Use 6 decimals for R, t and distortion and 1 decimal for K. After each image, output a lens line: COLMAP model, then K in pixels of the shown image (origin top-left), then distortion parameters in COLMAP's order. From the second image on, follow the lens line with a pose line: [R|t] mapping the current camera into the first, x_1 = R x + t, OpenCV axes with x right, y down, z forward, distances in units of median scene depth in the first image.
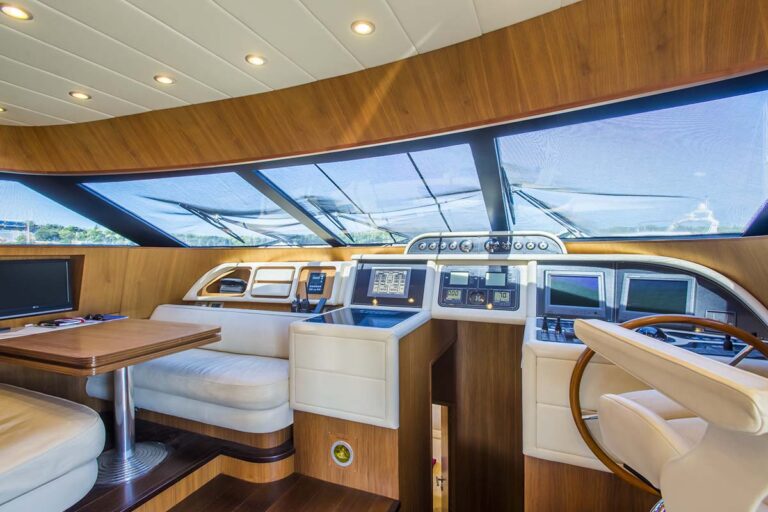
lens RADIAL K [[377.6, 0, 384.0], [0, 377.6, 256.0], [0, 0, 1]] dist [0.003067, 0.000153]
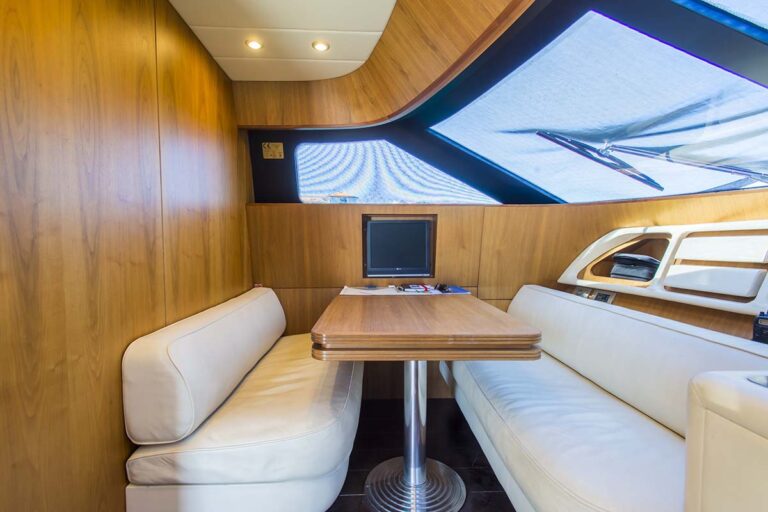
lens RADIAL K [[377.6, 0, 384.0], [0, 377.6, 256.0], [0, 0, 1]] dist [0.003067, 0.000153]
pose [[0.430690, 0.046568, -0.901298, -0.052032], [-0.023854, 0.998906, 0.040212, 0.050292], [0.902185, 0.004181, 0.431329, 0.429996]]
